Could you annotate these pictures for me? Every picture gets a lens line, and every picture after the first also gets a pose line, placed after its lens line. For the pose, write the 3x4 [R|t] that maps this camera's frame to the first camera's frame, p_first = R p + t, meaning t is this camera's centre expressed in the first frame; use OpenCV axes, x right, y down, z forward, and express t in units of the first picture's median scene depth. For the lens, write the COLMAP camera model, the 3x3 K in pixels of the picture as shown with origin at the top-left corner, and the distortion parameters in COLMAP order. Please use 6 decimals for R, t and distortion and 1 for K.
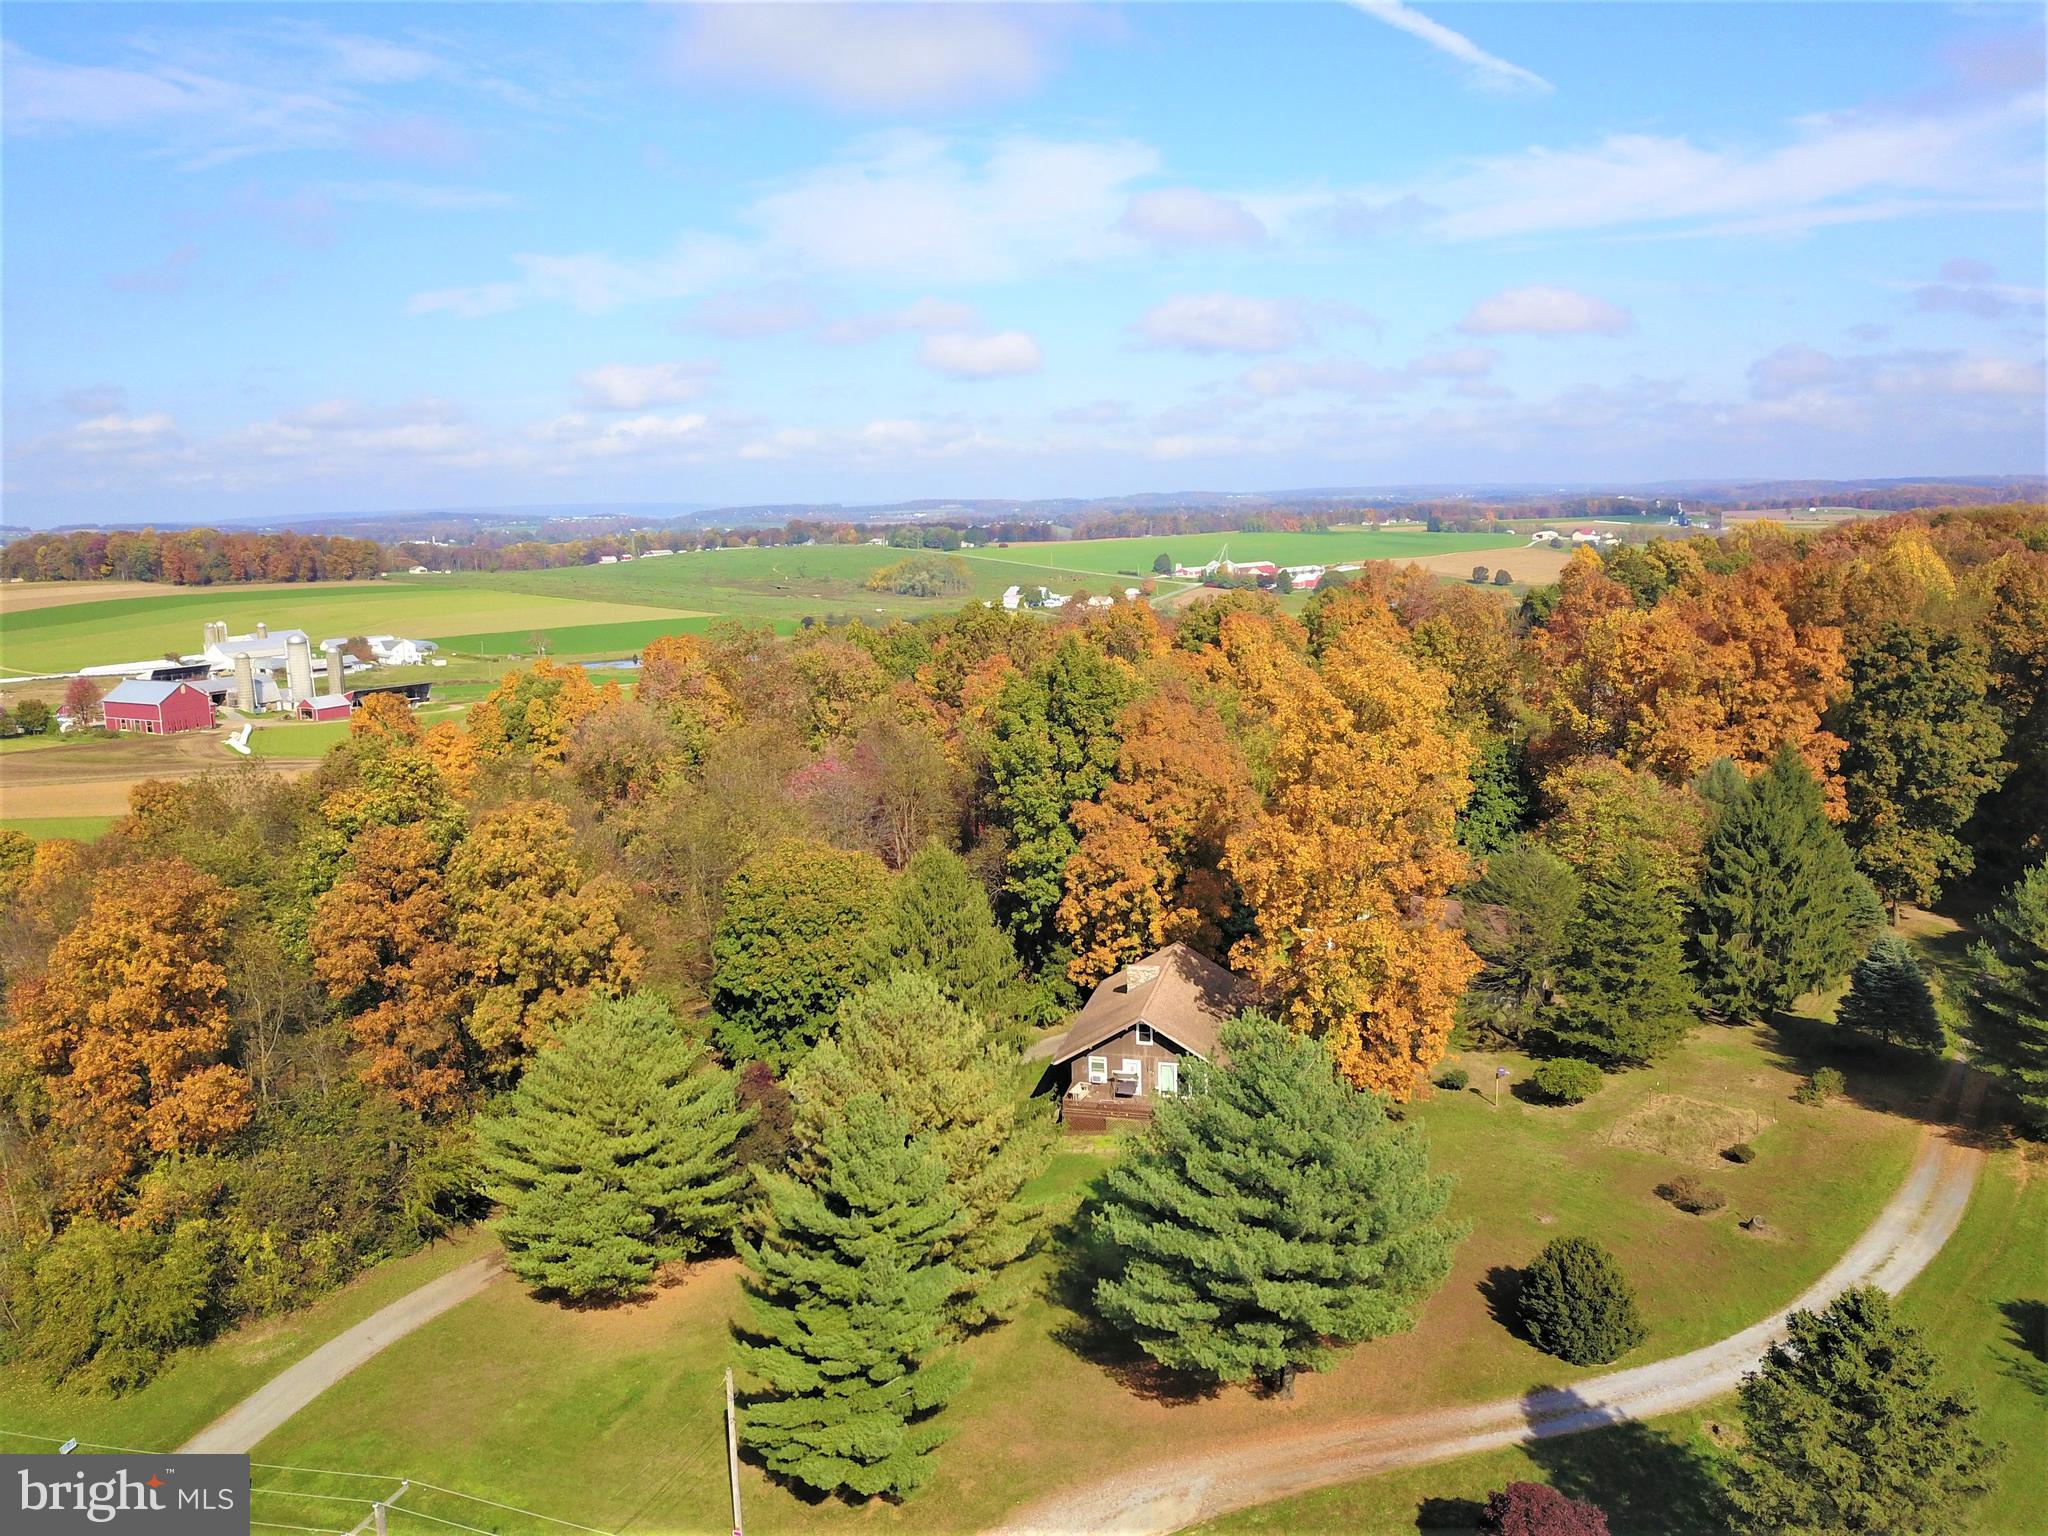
lens RADIAL K [[1559.7, 0, 1026.1], [0, 1559.7, 772.7], [0, 0, 1]] dist [0.020161, -0.016851]
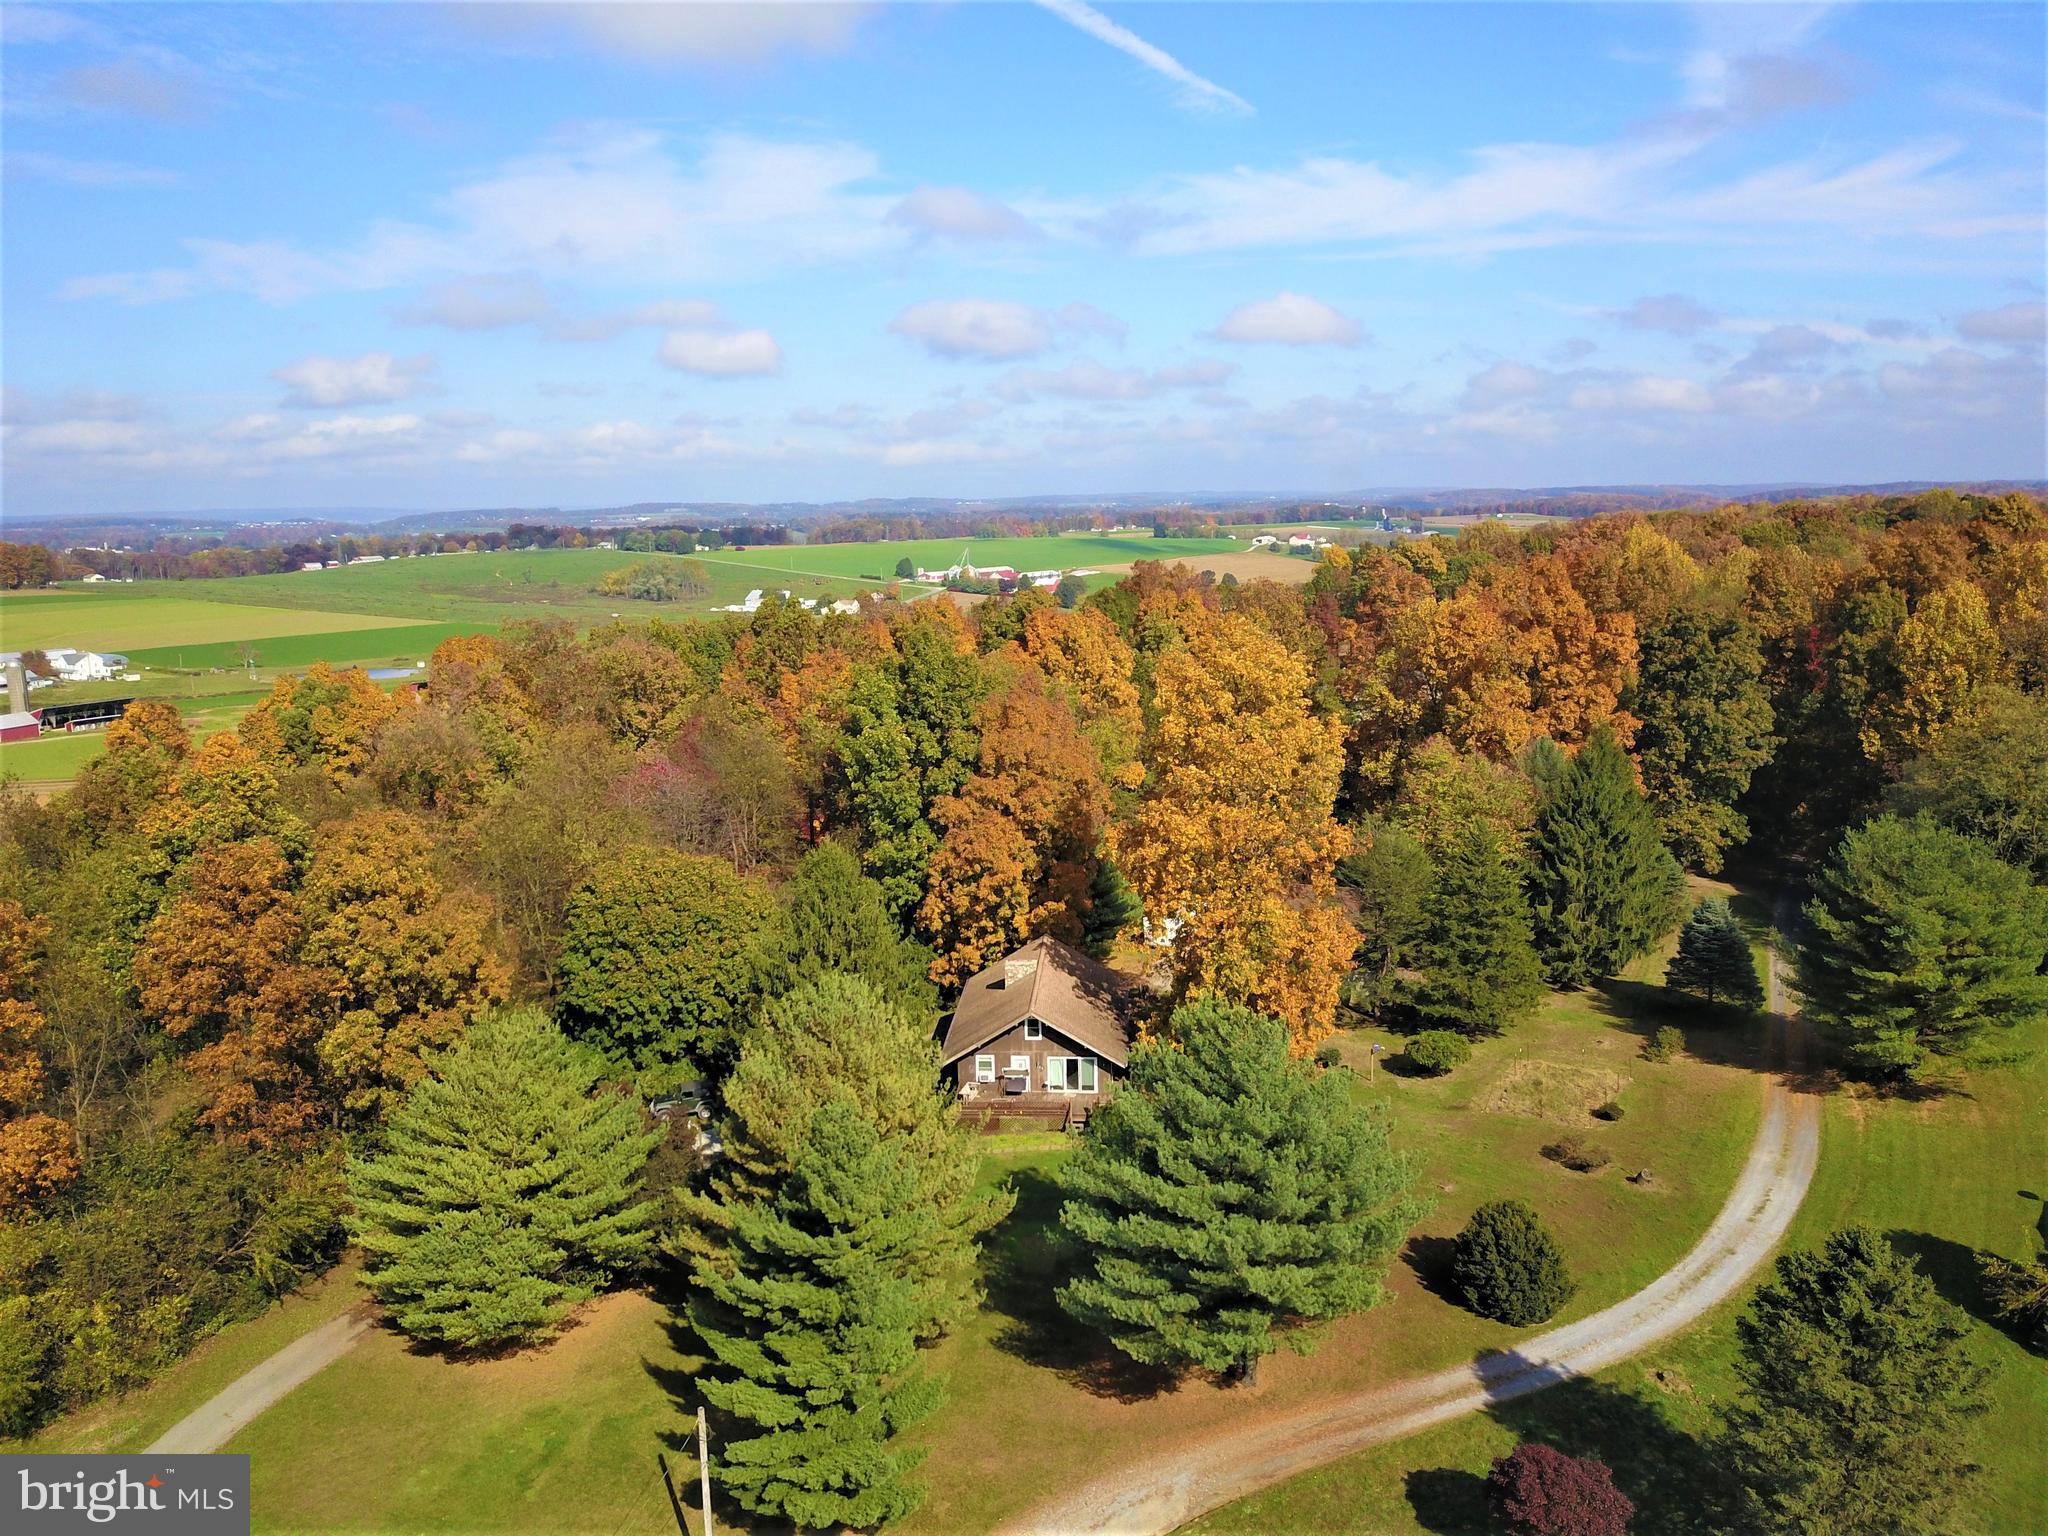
lens RADIAL K [[1559.7, 0, 1024.1], [0, 1559.7, 783.2], [0, 0, 1]] dist [0.020161, -0.016851]
pose [[0.985623, -0.028130, 0.166603, -0.080458], [0.027636, 0.999604, 0.005286, 0.006789], [-0.166685, -0.000606, 0.986010, 0.031345]]
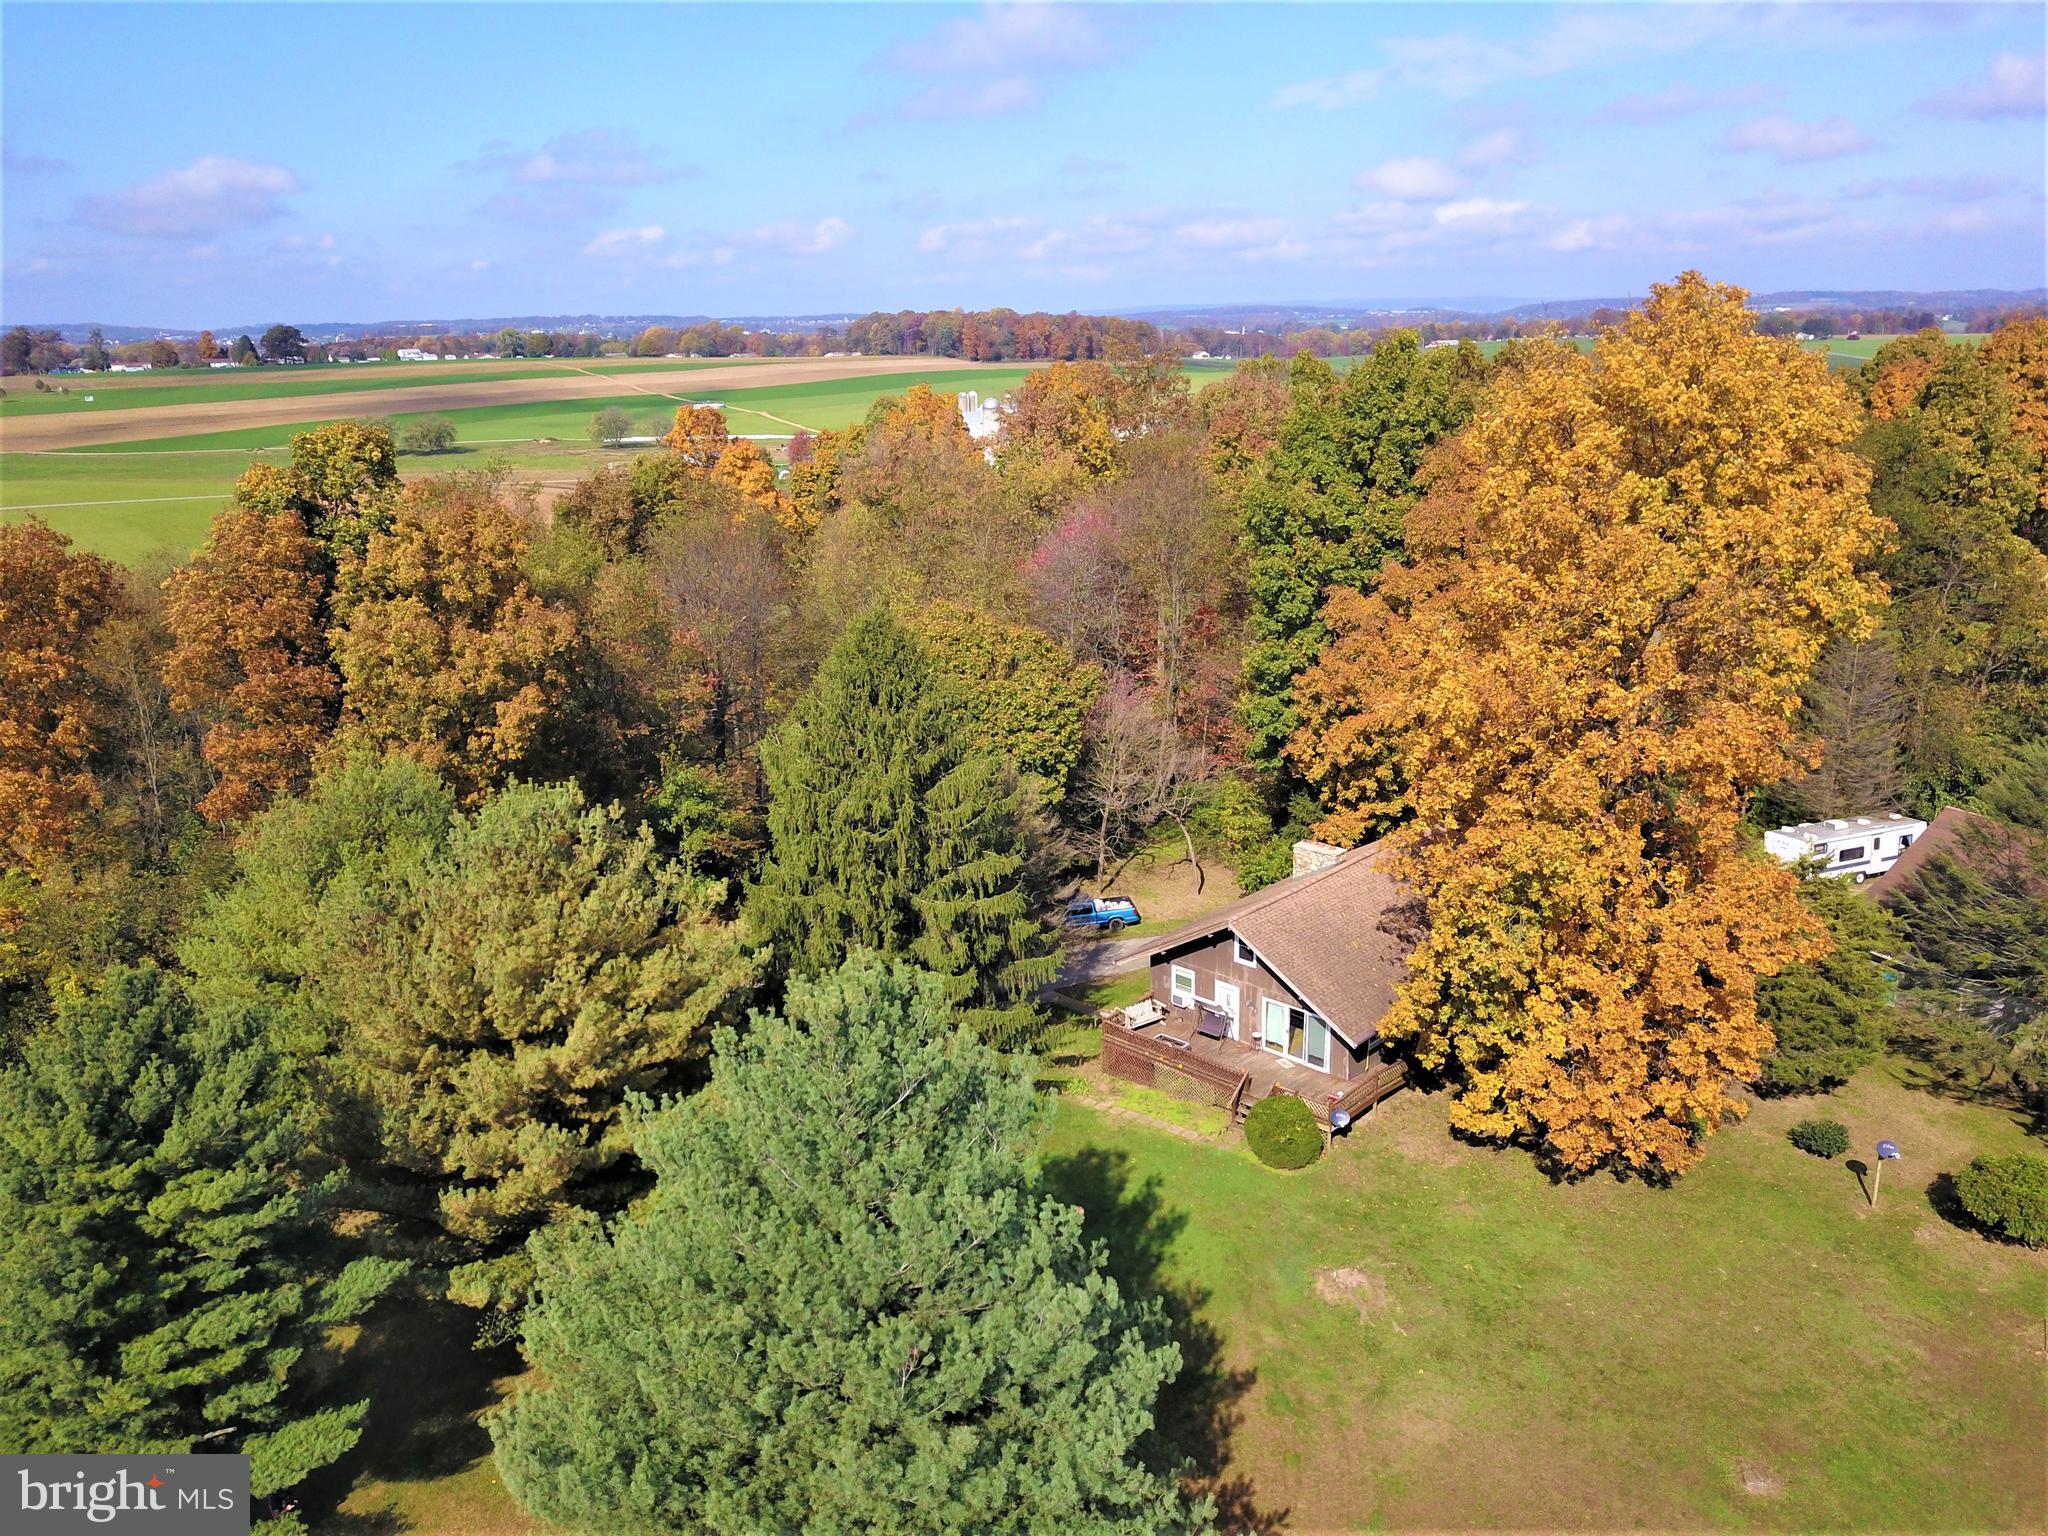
lens RADIAL K [[1559.7, 0, 1027.9], [0, 1559.7, 760.7], [0, 0, 1]] dist [0.020161, -0.016851]
pose [[0.874067, 0.140892, -0.464926, 0.254913], [-0.085985, 0.986779, 0.137381, 0.012640], [0.478135, -0.080104, 0.874626, 0.375290]]
